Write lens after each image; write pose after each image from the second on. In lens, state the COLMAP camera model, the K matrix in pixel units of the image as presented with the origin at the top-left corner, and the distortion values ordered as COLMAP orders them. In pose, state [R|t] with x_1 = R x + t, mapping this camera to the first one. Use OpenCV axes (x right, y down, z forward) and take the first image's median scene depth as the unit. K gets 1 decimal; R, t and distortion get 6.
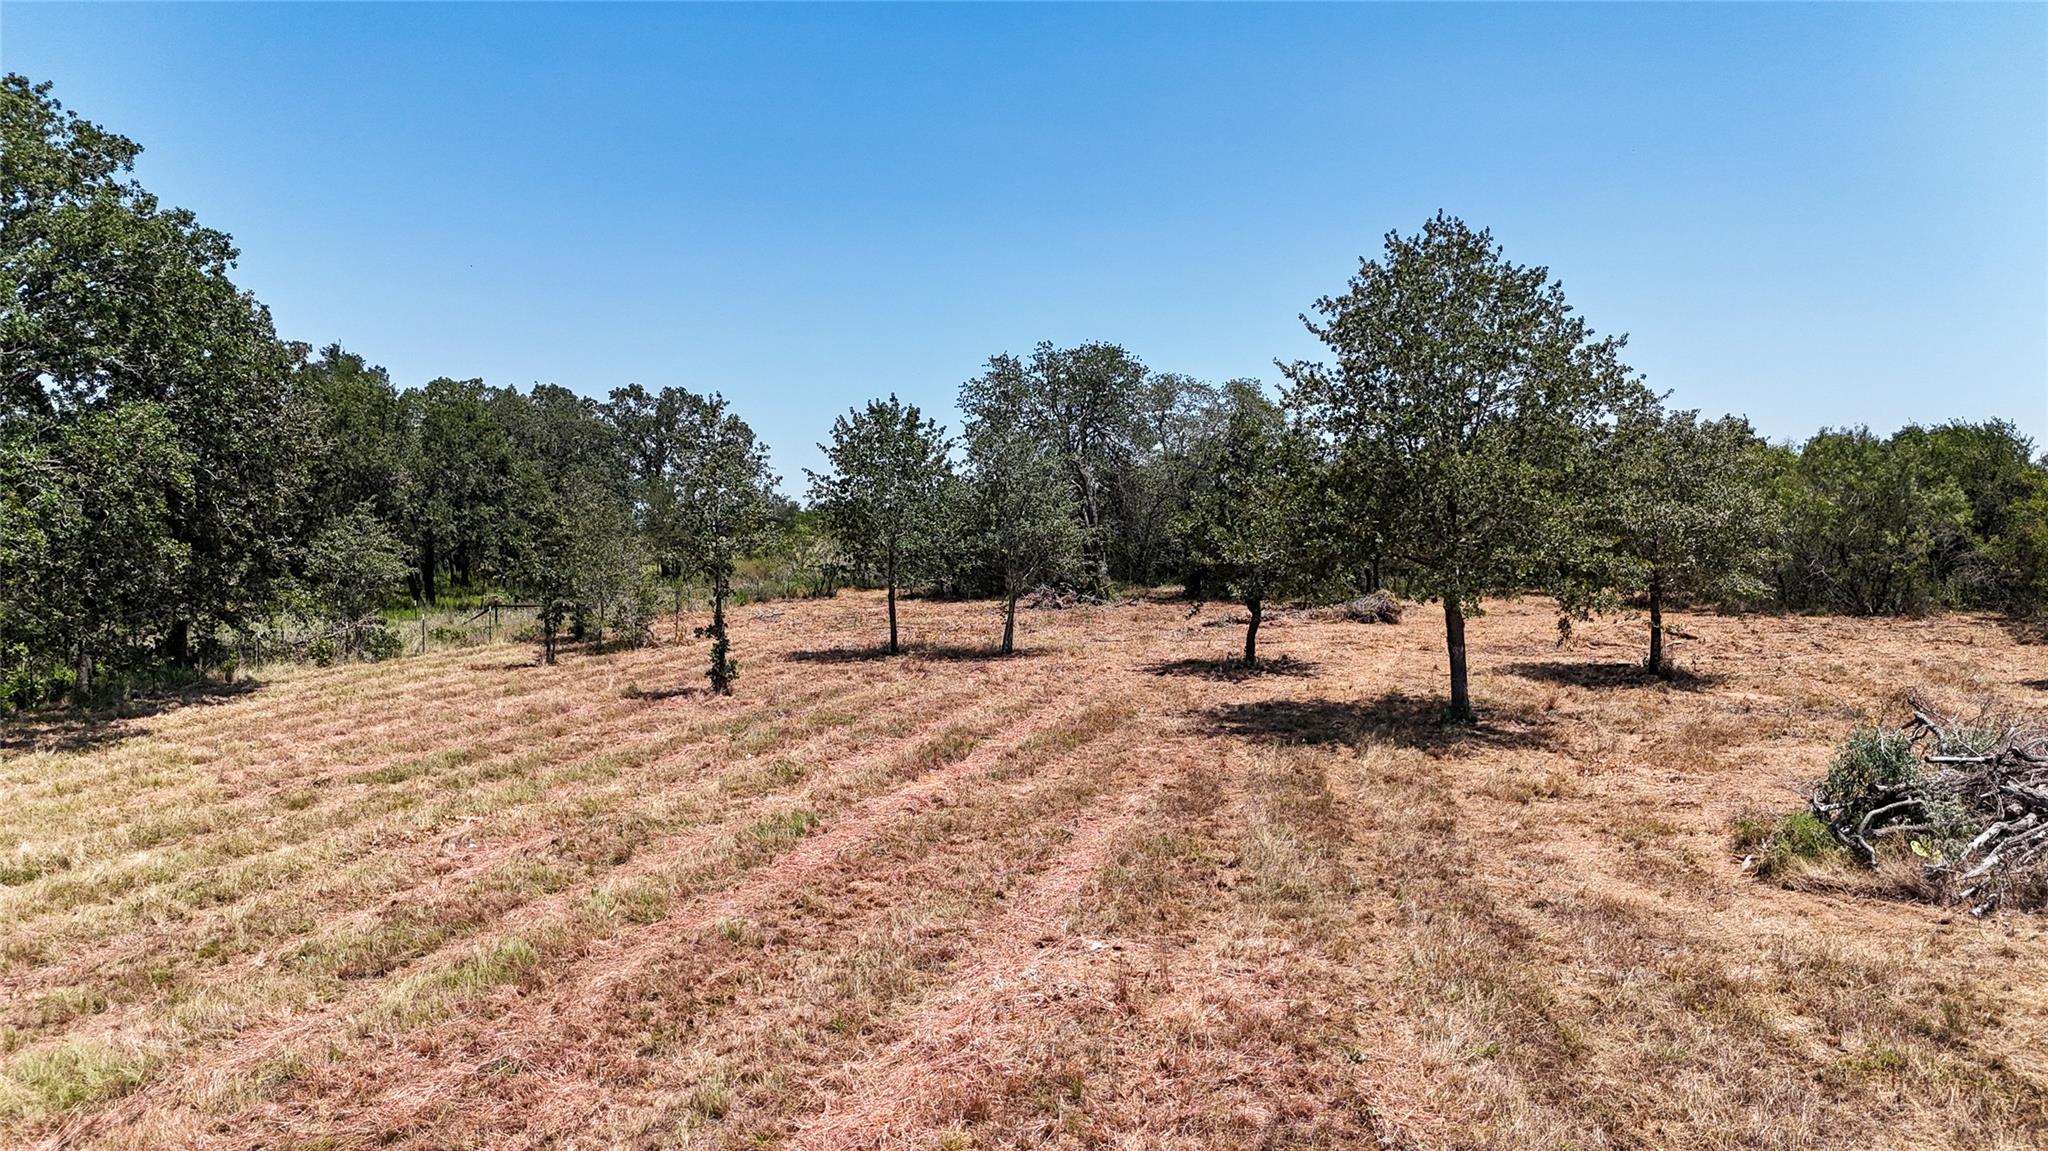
lens RADIAL K [[1501.7, 0, 1038.8], [0, 1501.7, 567.4], [0, 0, 1]] dist [0.048728, -0.046726]
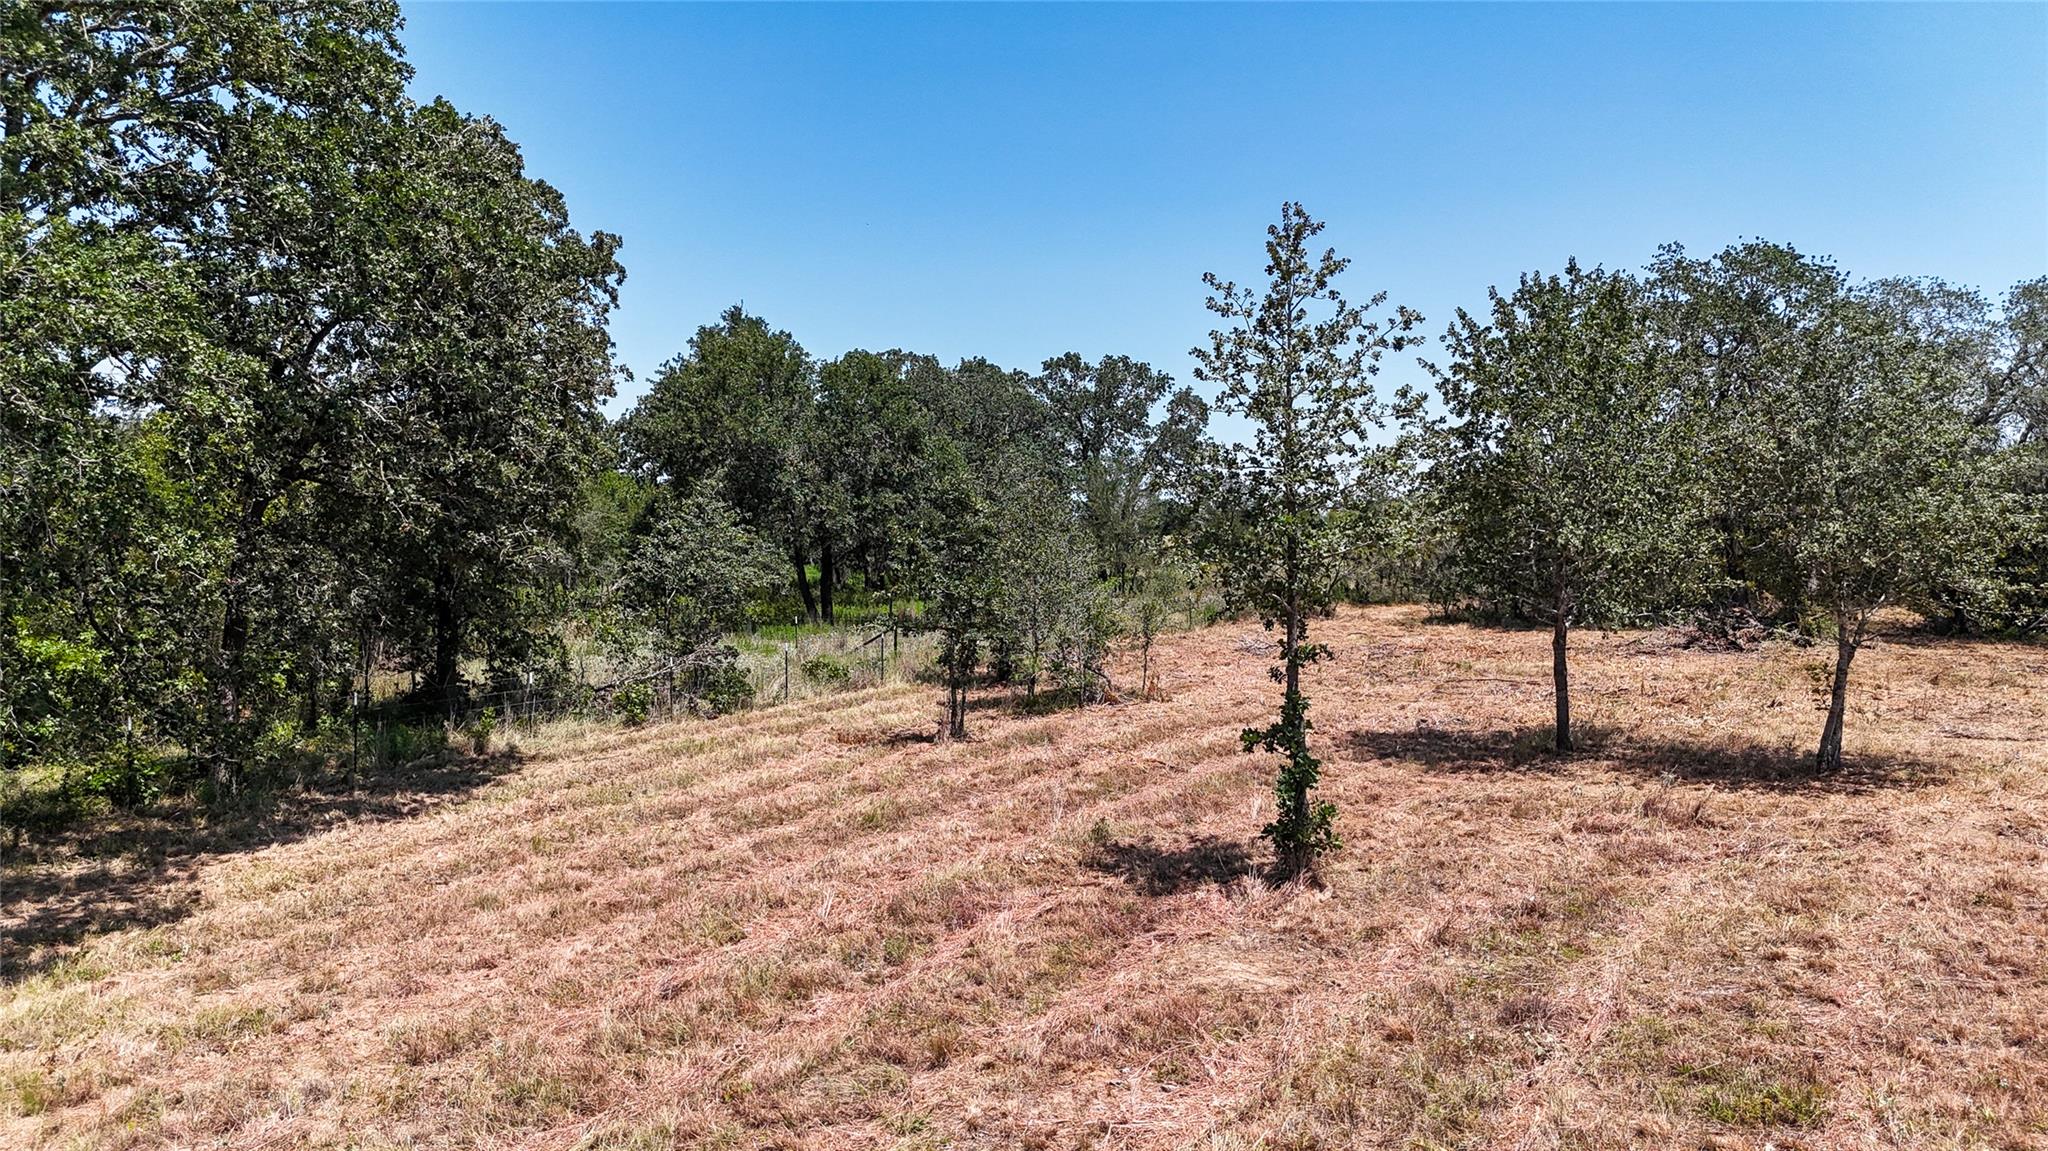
lens RADIAL K [[1501.7, 0, 1026.4], [0, 1501.7, 577.2], [0, 0, 1]] dist [0.048728, -0.046726]
pose [[0.960117, 0.012381, -0.279324, -0.097716], [-0.010518, 0.999911, 0.008169, -0.004875], [0.279401, -0.004906, 0.960162, 0.325451]]
